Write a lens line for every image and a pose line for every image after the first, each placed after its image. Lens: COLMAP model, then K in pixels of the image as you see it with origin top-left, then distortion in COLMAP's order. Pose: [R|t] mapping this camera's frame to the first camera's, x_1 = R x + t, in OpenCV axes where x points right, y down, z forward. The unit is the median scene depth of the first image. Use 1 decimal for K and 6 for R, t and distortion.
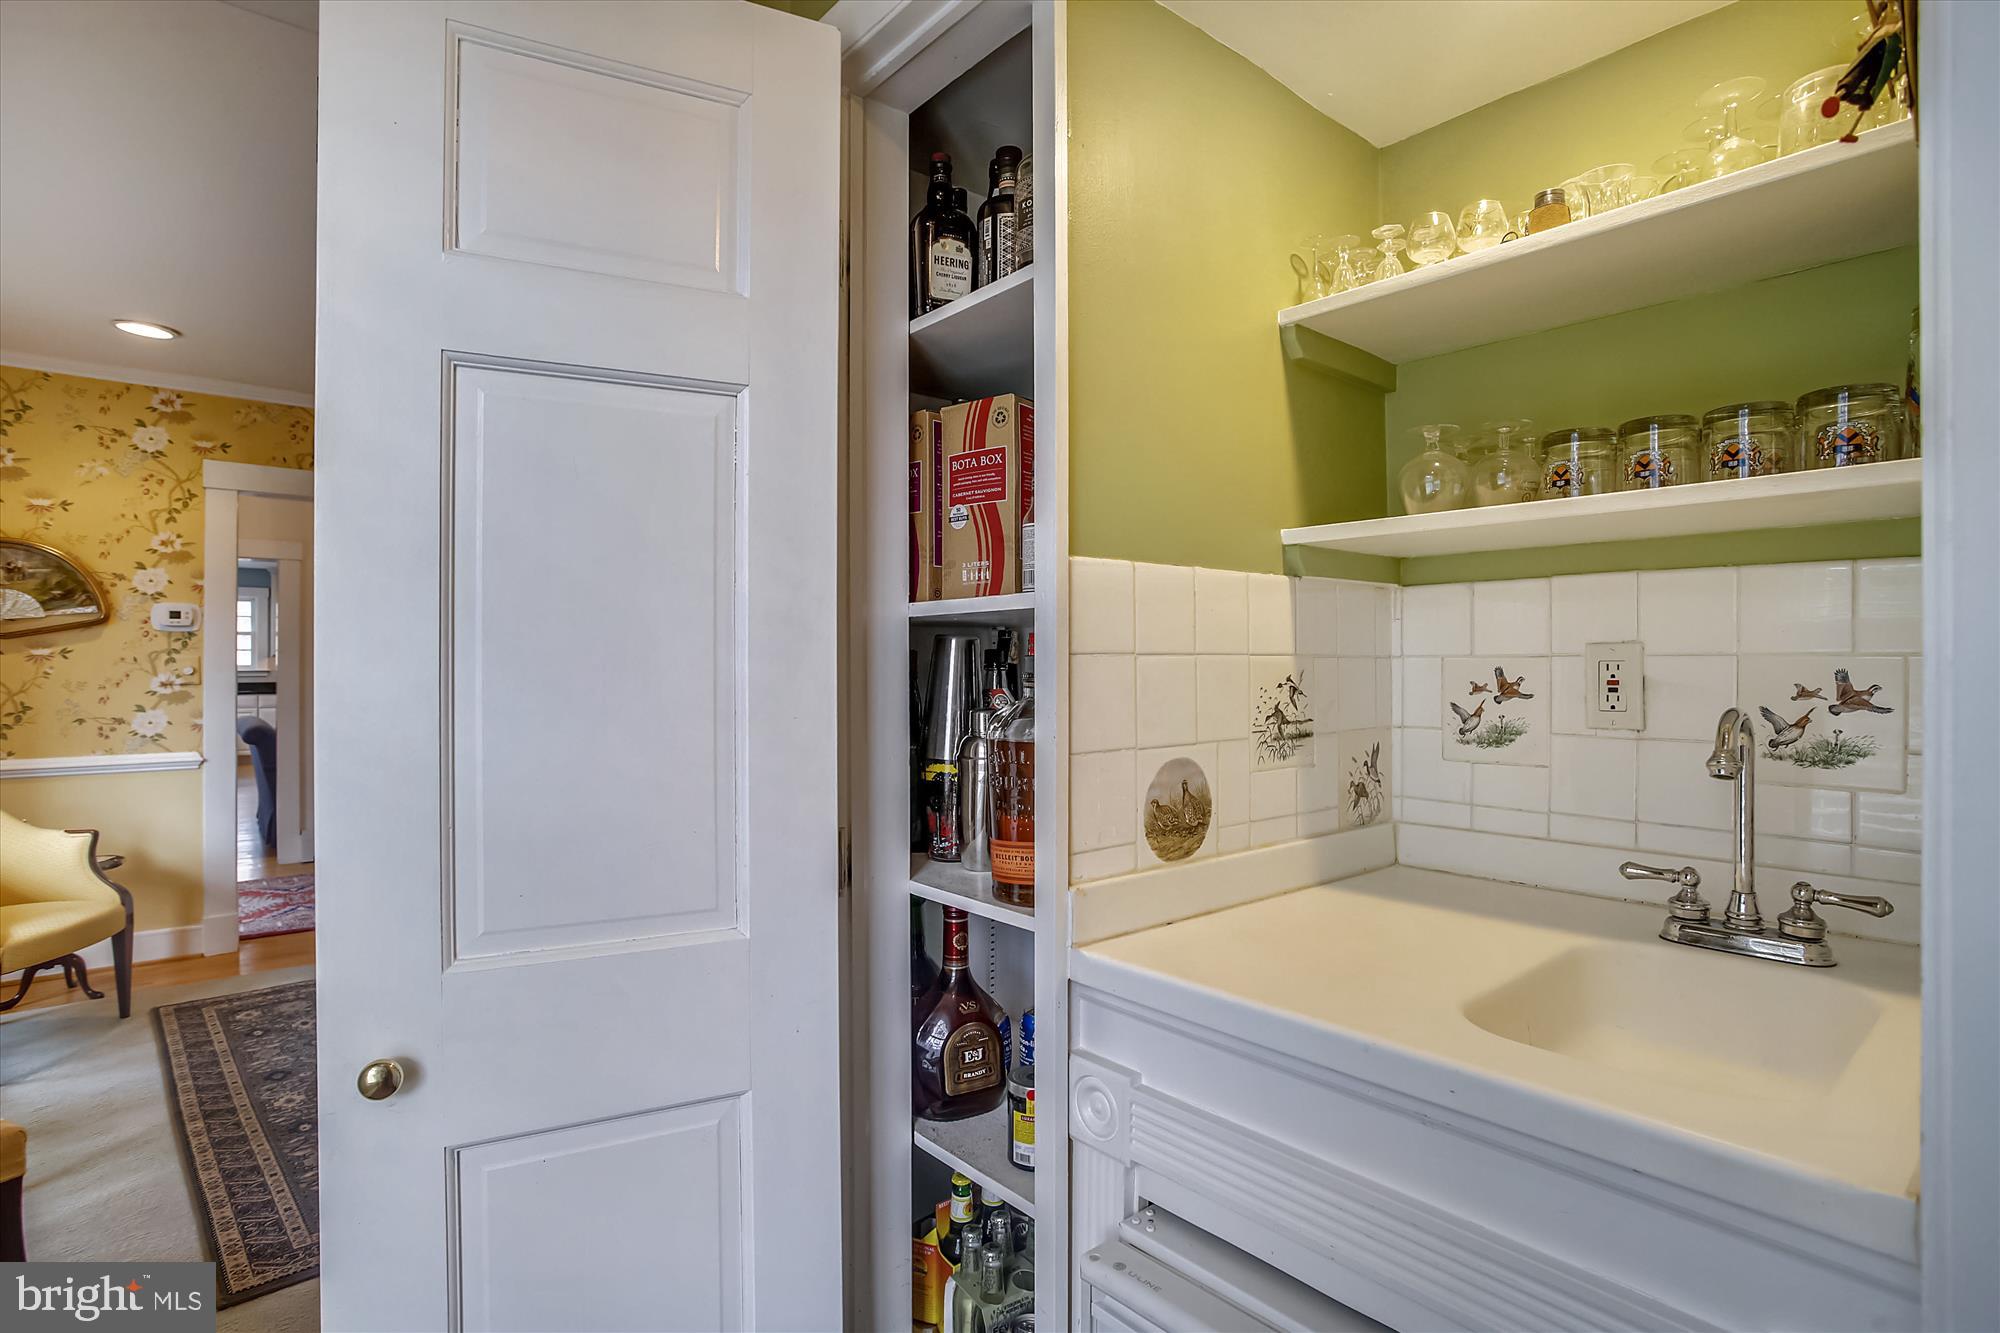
lens RADIAL K [[995.2, 0, 1000.8], [0, 995.2, 668.1], [0, 0, 1]] dist [-0.053439, 0.030262]
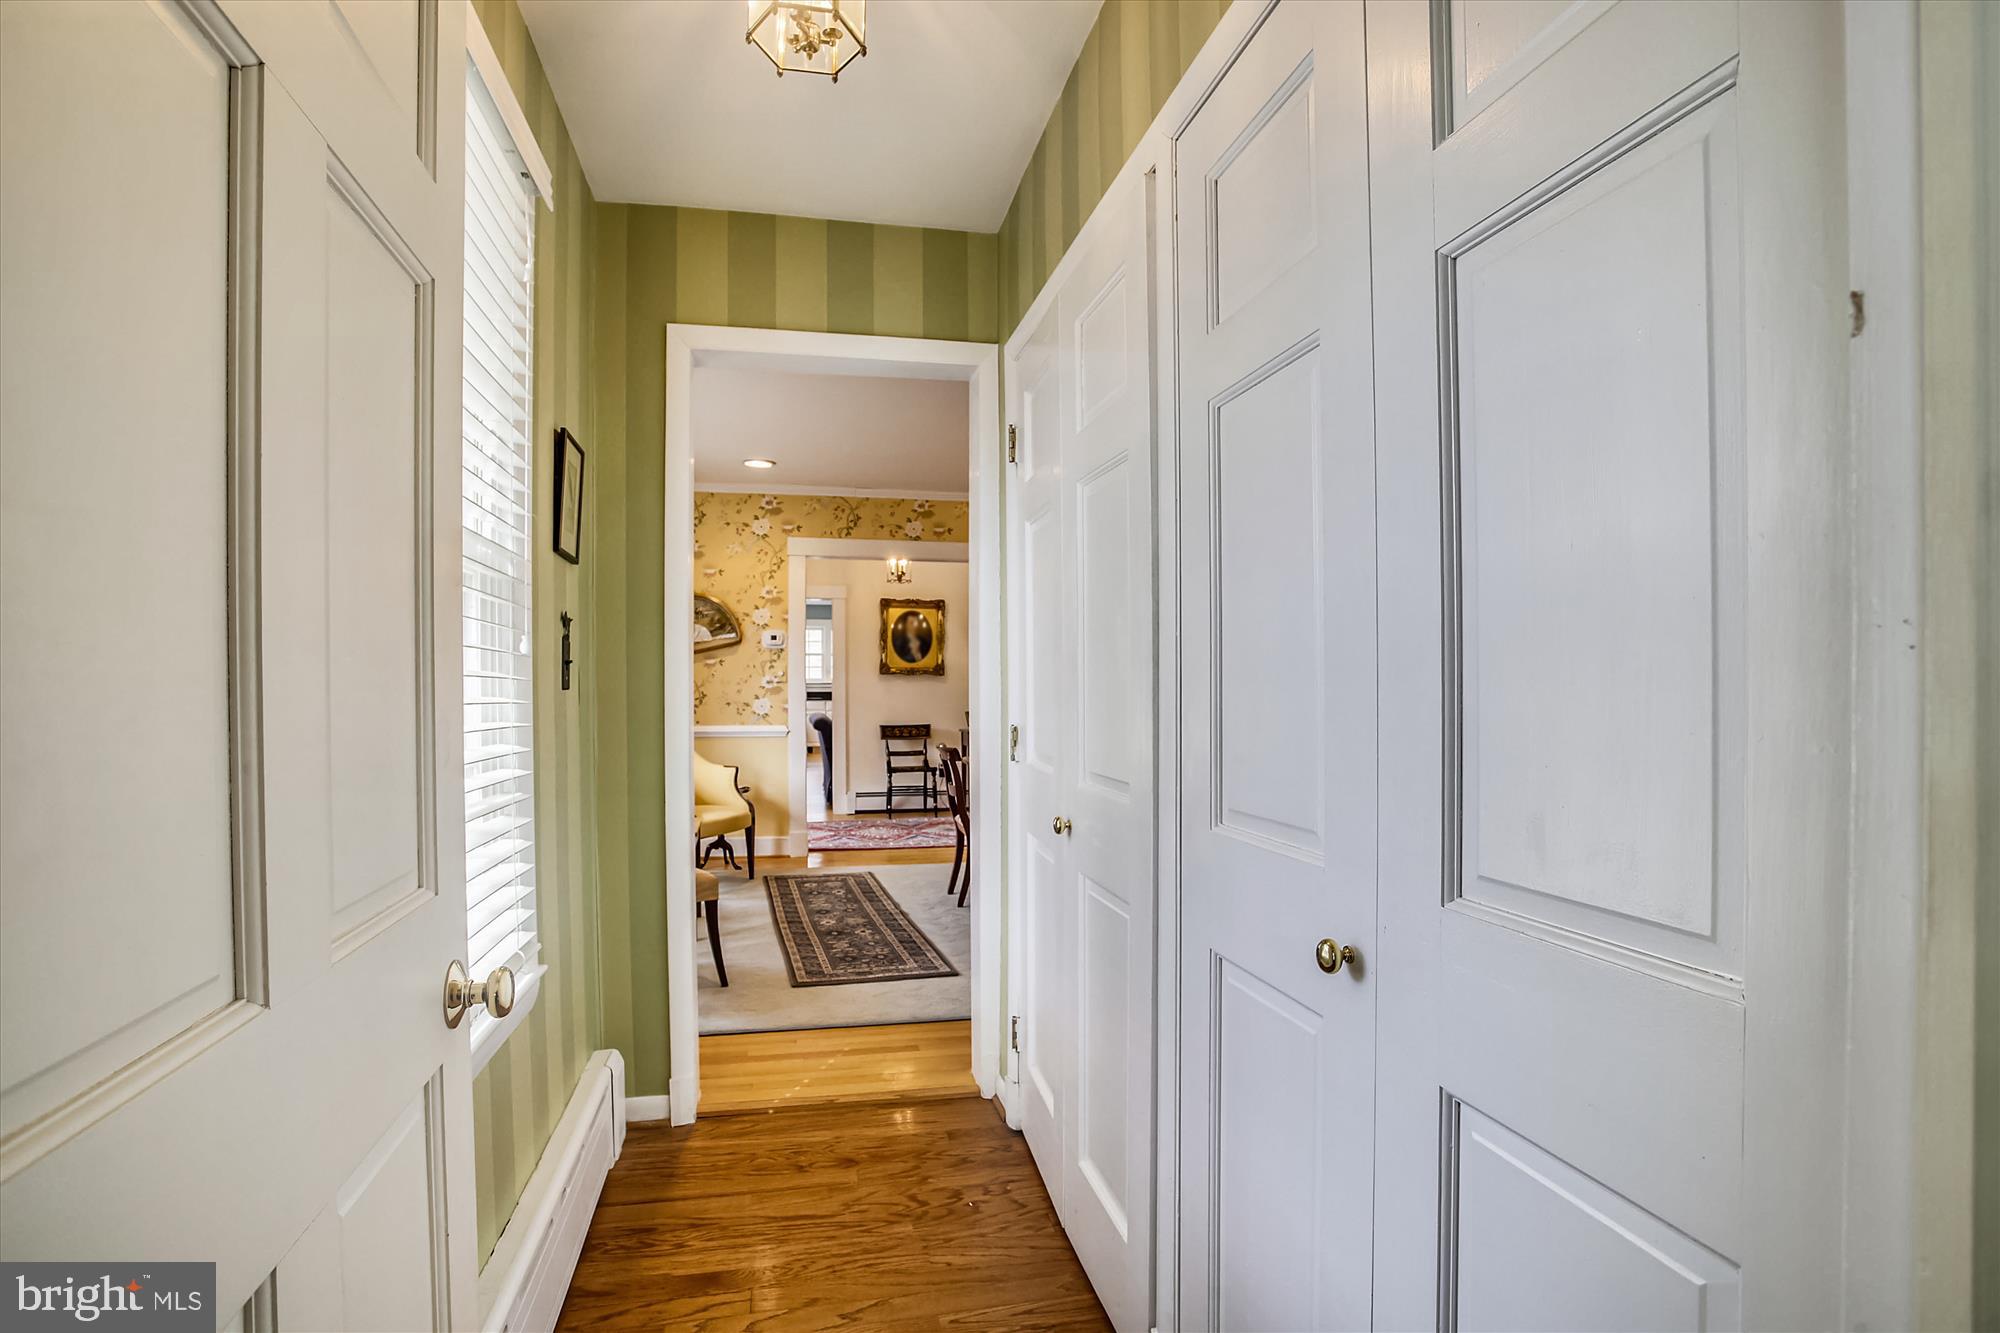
lens RADIAL K [[983.9, 0, 1009.1], [0, 983.9, 698.8], [0, 0, 1]] dist [-0.049272, 0.000005]
pose [[0.891485, 0.004355, -0.453029, 0.218412], [0.002298, 0.999897, 0.014134, 0.023530], [0.453044, -0.013641, 0.891384, -0.253437]]
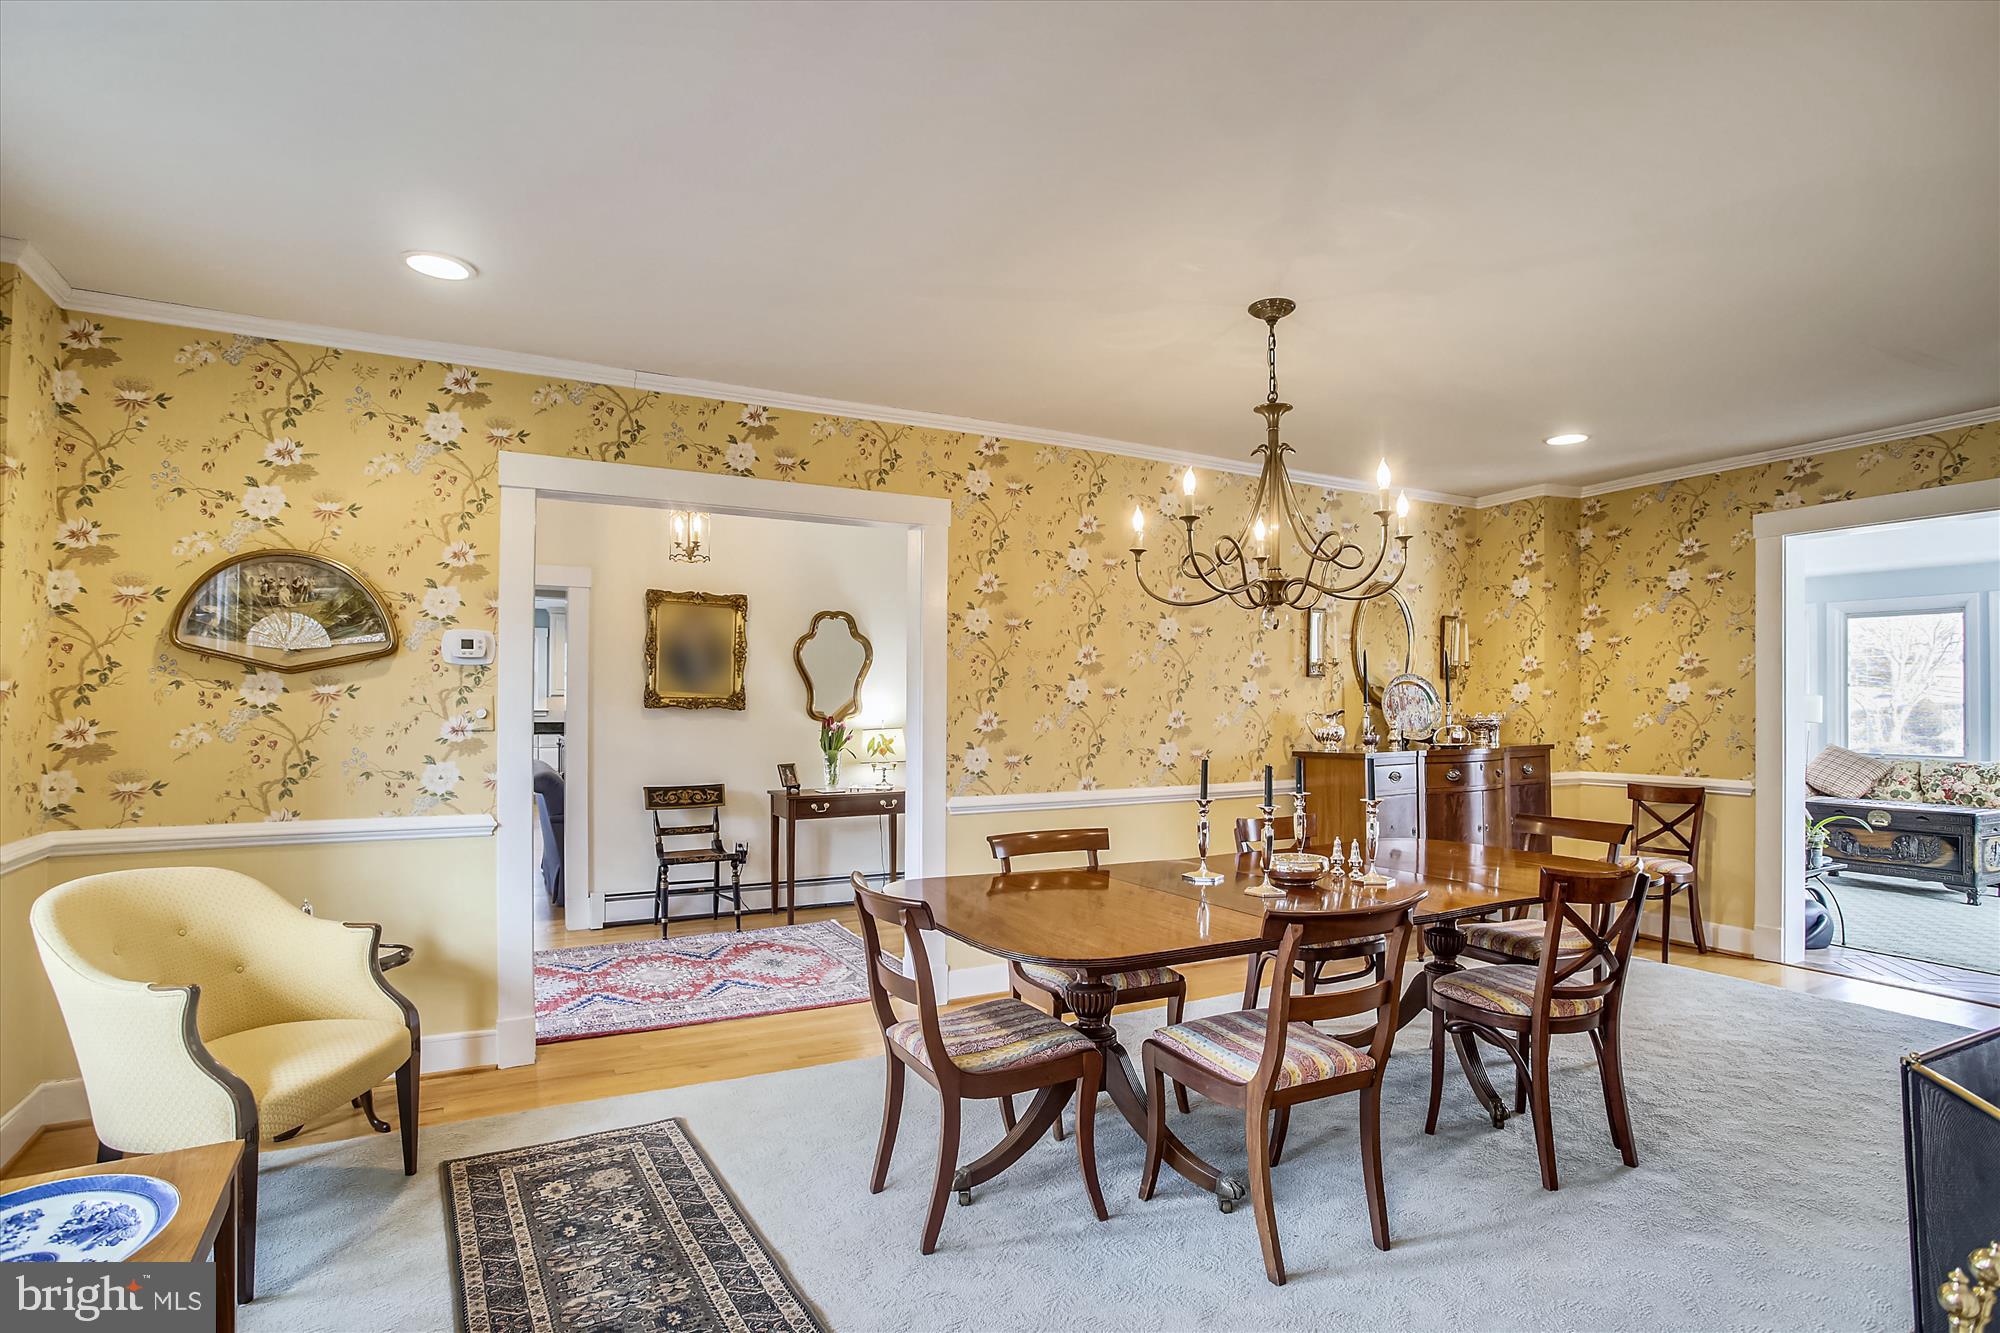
lens RADIAL K [[1019.6, 0, 1002.9], [0, 1019.6, 703.7], [0, 0, 1]] dist [-0.069562, 0.053672]
pose [[0.977512, 0.001436, -0.210877, -0.251840], [-0.002371, 0.999988, -0.004181, -0.002943], [0.210868, 0.004587, 0.977504, 0.294911]]
